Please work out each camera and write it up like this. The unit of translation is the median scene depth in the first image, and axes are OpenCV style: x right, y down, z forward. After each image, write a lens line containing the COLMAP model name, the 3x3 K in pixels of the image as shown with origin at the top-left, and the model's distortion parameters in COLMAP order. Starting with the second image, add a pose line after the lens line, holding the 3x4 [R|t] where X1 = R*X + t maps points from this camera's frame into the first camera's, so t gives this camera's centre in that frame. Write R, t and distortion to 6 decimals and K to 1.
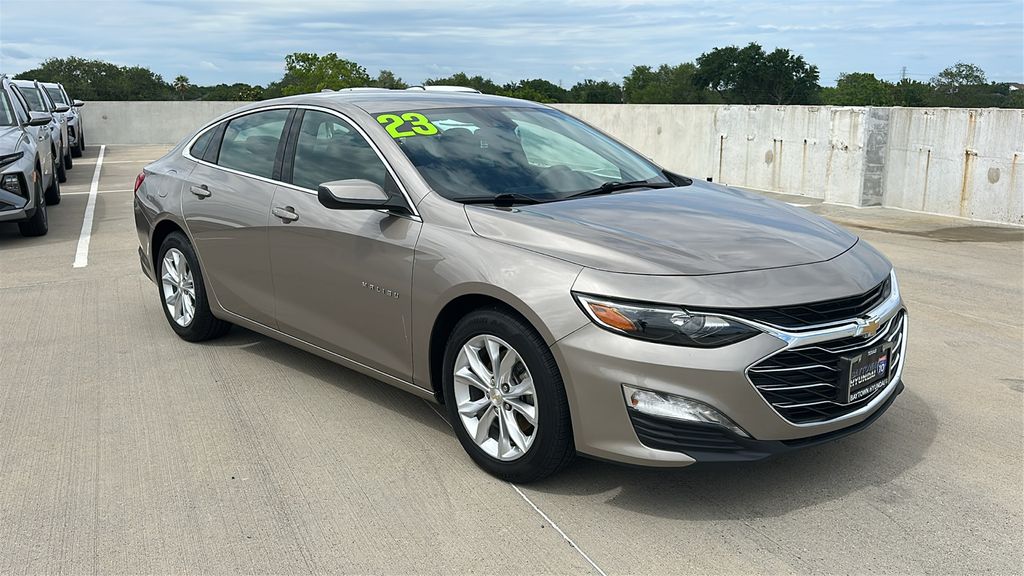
lens RADIAL K [[874.0, 0, 469.9], [0, 874.0, 291.5], [0, 0, 1]] dist [0.007104, -0.011200]
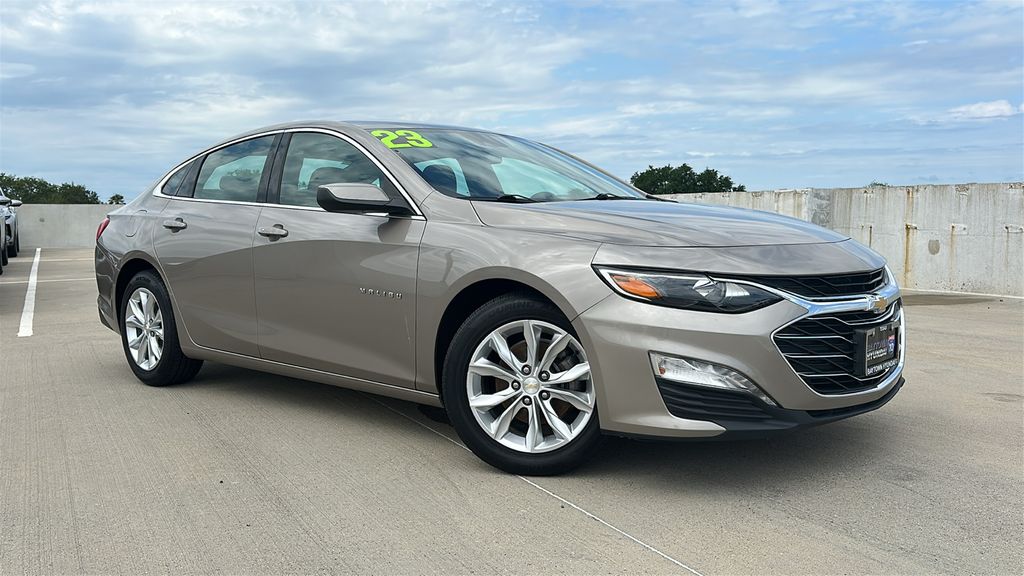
lens RADIAL K [[878.8, 0, 512.0], [0, 878.8, 288.0], [0, 0, 1]] dist [0.001706, -0.062170]
pose [[0.994194, -0.003602, 0.107546, -0.062510], [0.017756, 0.991231, -0.130945, 0.122611], [-0.106132, 0.132094, 0.985539, 0.033066]]
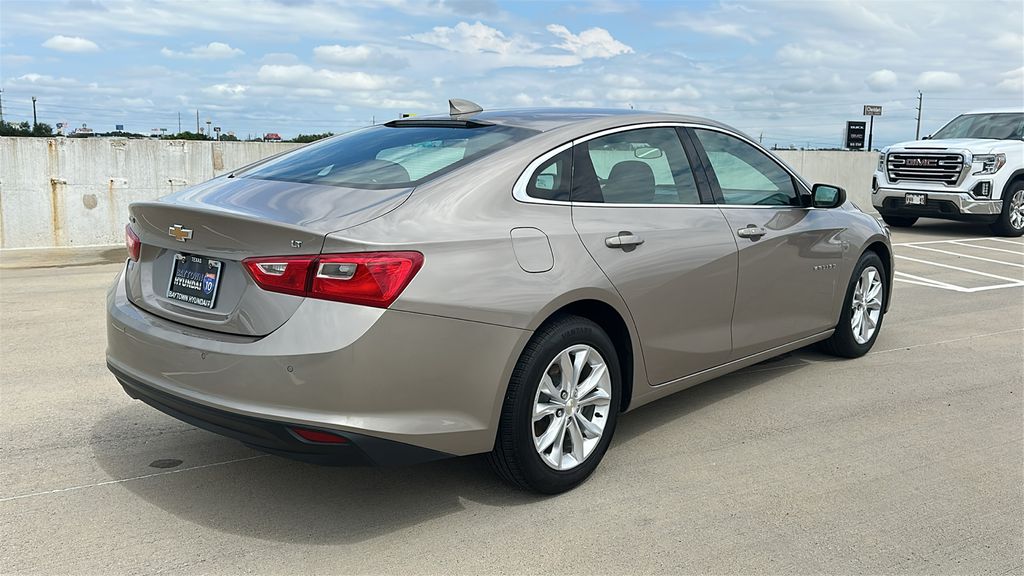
lens RADIAL K [[875.4, 0, 540.4], [0, 875.4, 288.7], [0, 0, 1]] dist [0.100484, -0.188606]
pose [[-0.140227, -0.149462, 0.978773, -1.380576], [0.195197, 0.964967, 0.175320, -0.295212], [-0.970688, 0.215638, -0.106140, 1.601403]]
